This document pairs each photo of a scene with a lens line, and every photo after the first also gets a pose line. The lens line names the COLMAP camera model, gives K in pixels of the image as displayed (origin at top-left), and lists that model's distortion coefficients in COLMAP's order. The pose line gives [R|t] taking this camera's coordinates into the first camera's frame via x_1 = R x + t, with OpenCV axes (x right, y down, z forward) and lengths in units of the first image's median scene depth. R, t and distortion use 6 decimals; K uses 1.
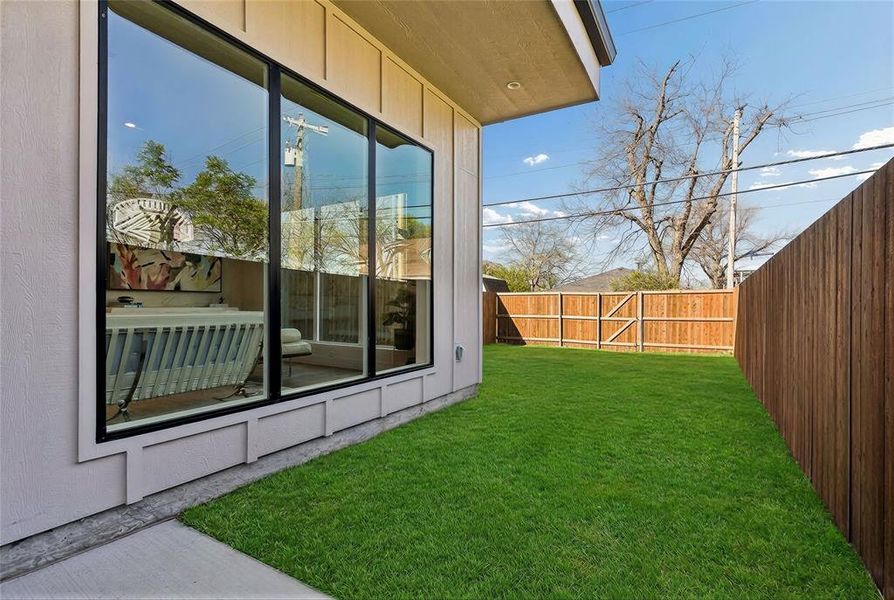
lens RADIAL K [[426.3, 0, 447.0], [0, 426.3, 300.0], [0, 0, 1]] dist [0.000780, 0.000019]
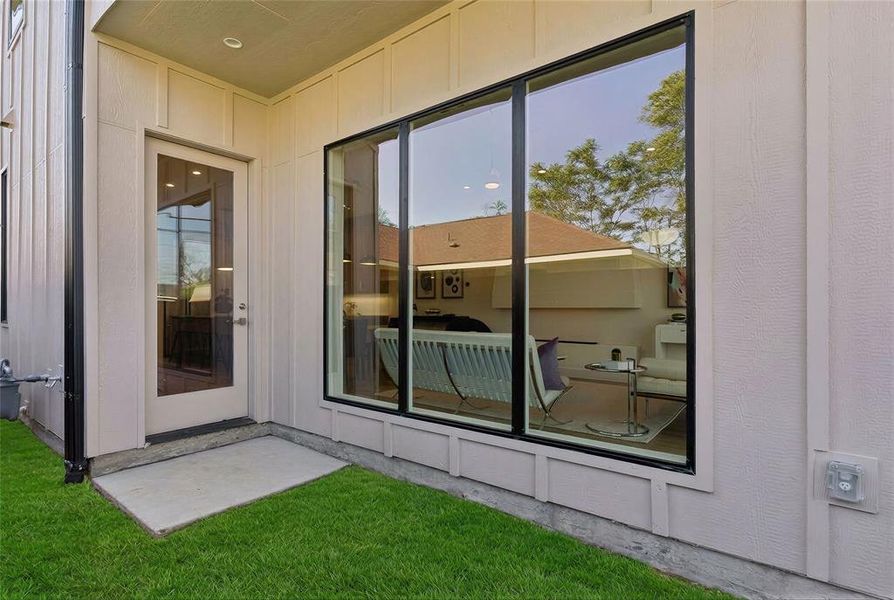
lens RADIAL K [[452.2, 0, 445.8], [0, 452.2, 309.4], [0, 0, 1]] dist [0.000761, 0.000046]
pose [[-0.130591, -0.008608, -0.991399, 0.326254], [0.003154, 0.999954, -0.009098, -0.010921], [0.991431, -0.004315, -0.130558, 0.543489]]
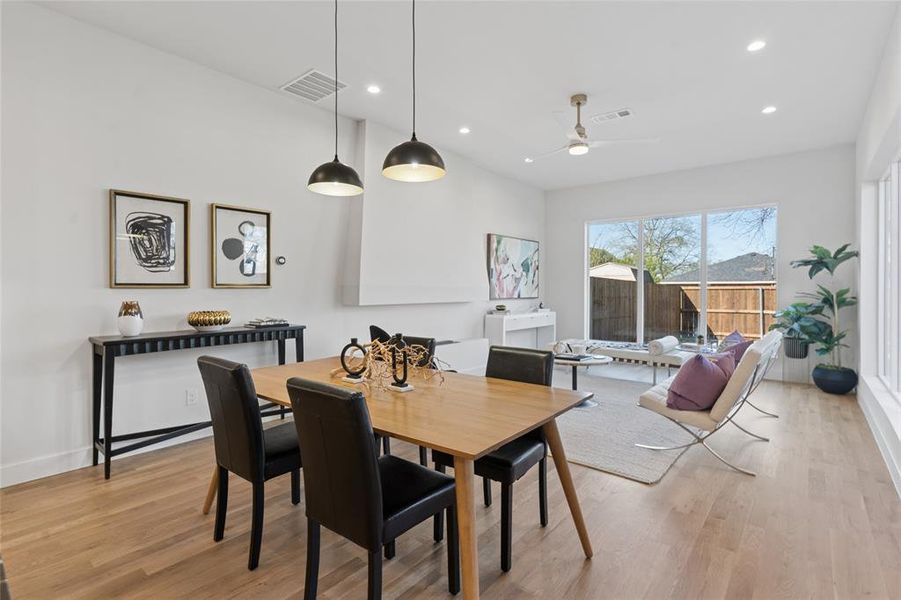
lens RADIAL K [[432.1, 0, 450.1], [0, 432.1, 287.1], [0, 0, 1]] dist [-0.000082, 0.000053]
pose [[0.988679, -0.006039, -0.149923, -0.644623], [0.006698, 0.999970, 0.003892, -0.057108], [0.149895, -0.004852, 0.988690, -0.165673]]
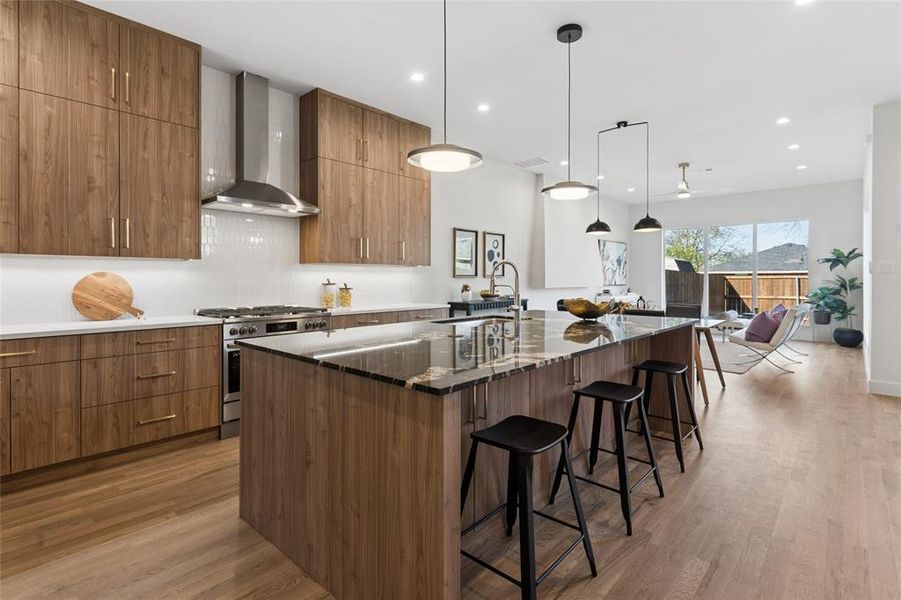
lens RADIAL K [[435.2, 0, 449.3], [0, 435.2, 276.7], [0, 0, 1]] dist [-0.001345, -0.000208]
pose [[0.979587, -0.008409, -0.200843, -0.913020], [0.009145, 0.999954, 0.002735, -0.061942], [0.200811, -0.004516, 0.979620, -0.692452]]
